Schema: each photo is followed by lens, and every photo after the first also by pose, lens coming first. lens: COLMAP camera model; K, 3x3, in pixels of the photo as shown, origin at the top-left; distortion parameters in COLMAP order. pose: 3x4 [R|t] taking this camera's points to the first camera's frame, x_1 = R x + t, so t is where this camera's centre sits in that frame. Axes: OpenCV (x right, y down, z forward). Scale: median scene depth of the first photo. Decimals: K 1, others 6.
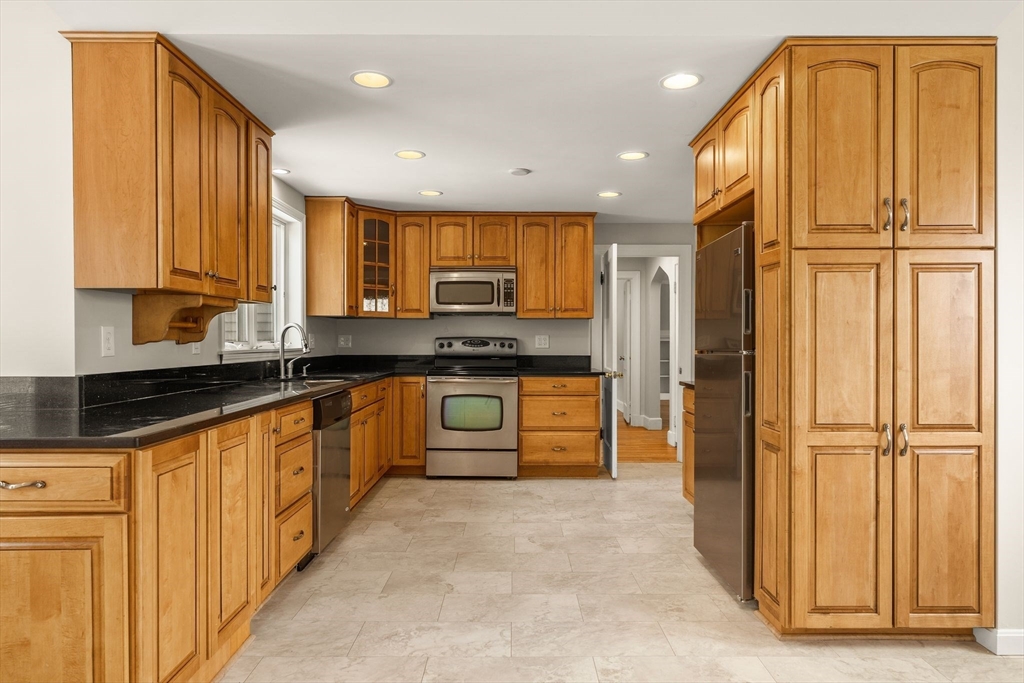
lens RADIAL K [[651.3, 0, 515.9], [0, 651.3, 341.4], [0, 0, 1]] dist [-0.001840, 0.001511]
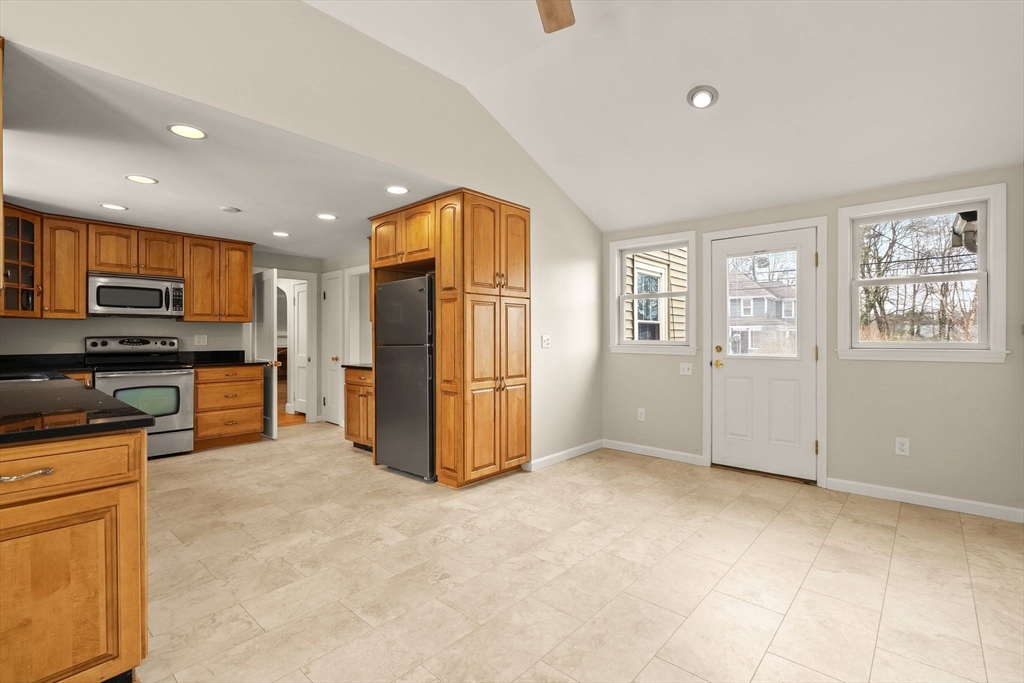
lens RADIAL K [[465.9, 0, 514.0], [0, 465.9, 337.7], [0, 0, 1]] dist [-0.002521, 0.000409]
pose [[0.667826, -0.002167, 0.744314, -0.492420], [0.004687, 0.999988, -0.001294, -0.000353], [-0.744302, 0.004353, 0.667829, -0.068089]]
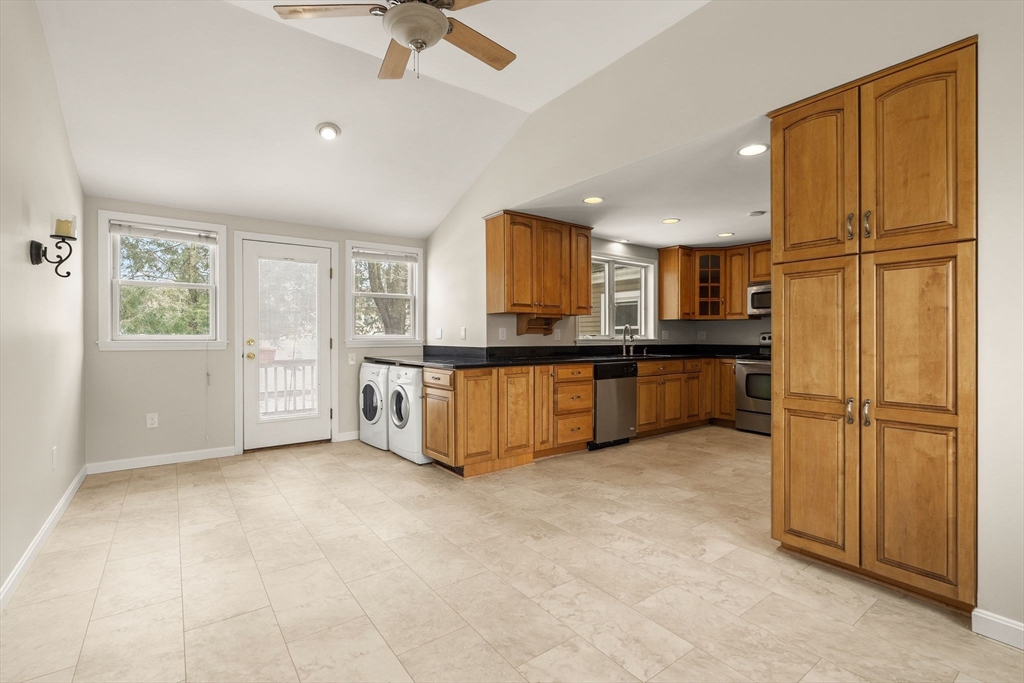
lens RADIAL K [[465.9, 0, 514.0], [0, 465.9, 337.7], [0, 0, 1]] dist [-0.002521, 0.000409]
pose [[0.594181, 0.001108, -0.804330, 0.803971], [-0.001921, 0.999998, -0.000042, 0.013370], [0.804329, 0.001570, 0.594182, -0.025870]]
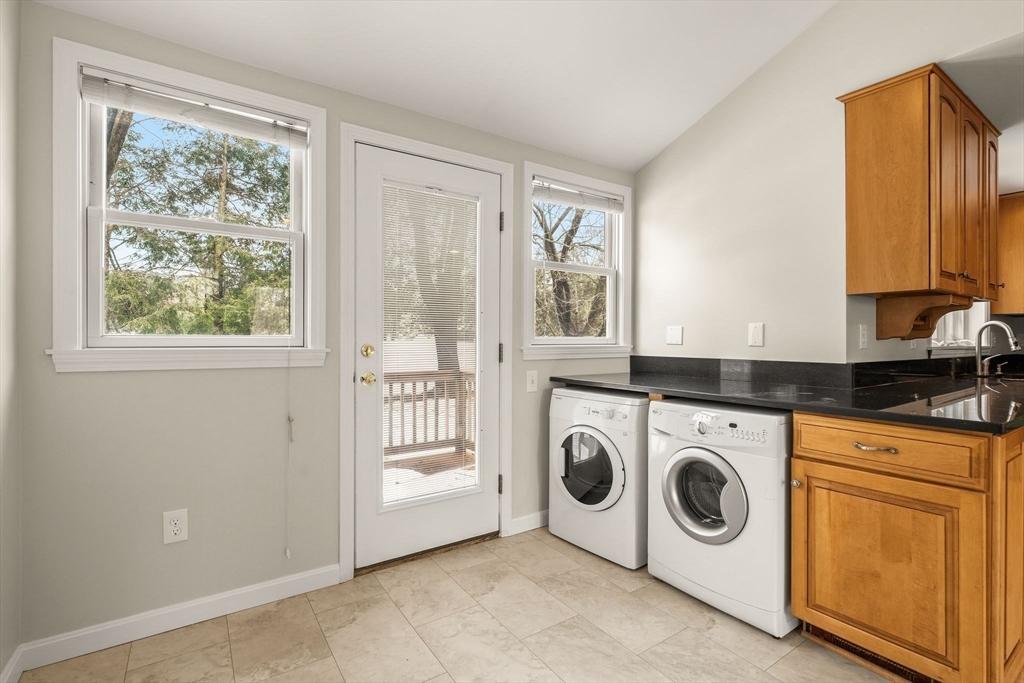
lens RADIAL K [[474.8, 0, 513.8], [0, 474.8, 340.3], [0, 0, 1]] dist [-0.002444, 0.000360]
pose [[0.564627, 0.003957, -0.825337, -0.248896], [-0.006360, 0.999980, 0.000444, 0.010247], [0.825322, 0.004999, 0.564641, -0.057111]]
